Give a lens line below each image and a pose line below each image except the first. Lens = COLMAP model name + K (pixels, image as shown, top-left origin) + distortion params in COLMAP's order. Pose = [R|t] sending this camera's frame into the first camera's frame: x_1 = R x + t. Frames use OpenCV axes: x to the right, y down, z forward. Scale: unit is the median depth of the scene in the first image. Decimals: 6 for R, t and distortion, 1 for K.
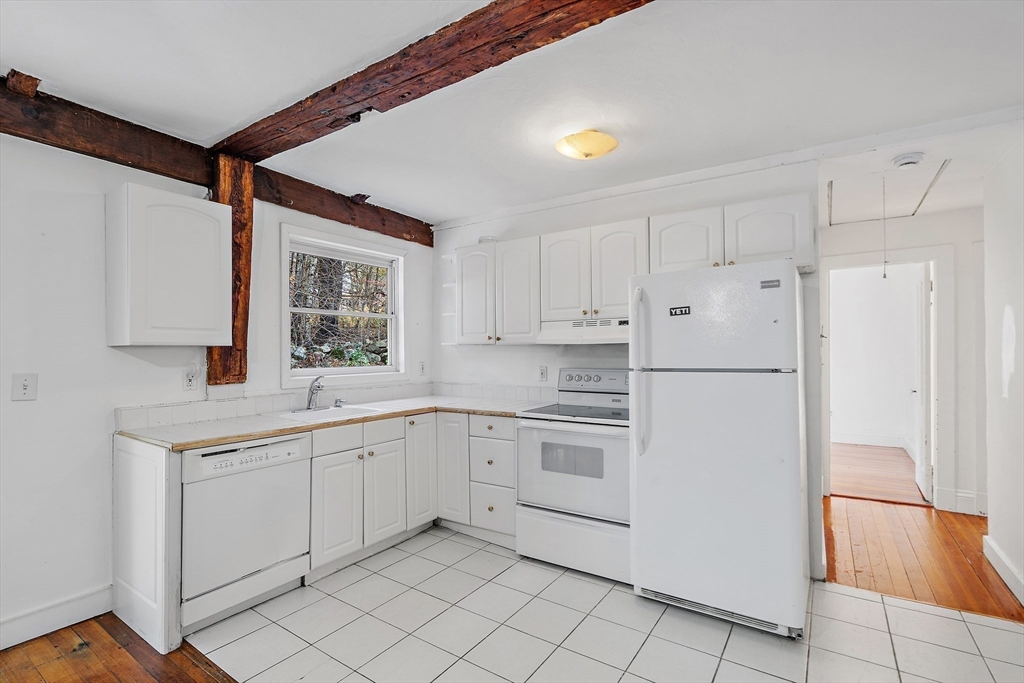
lens RADIAL K [[473.6, 0, 511.3], [0, 473.6, 342.1], [0, 0, 1]] dist [-0.000720, 0.001279]
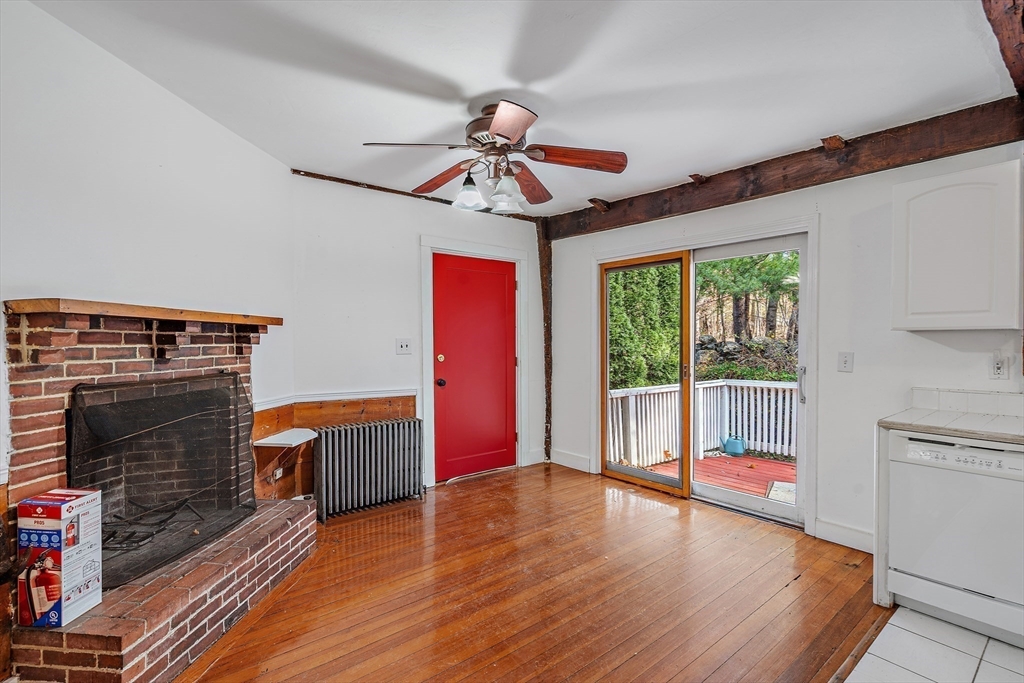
lens RADIAL K [[473.6, 0, 510.9], [0, 473.6, 340.4], [0, 0, 1]] dist [-0.000720, 0.001279]
pose [[-0.294147, 0.012976, -0.955672, 0.537652], [0.022466, 0.999725, 0.006659, 0.002536], [0.955496, -0.019511, -0.294358, 0.459607]]
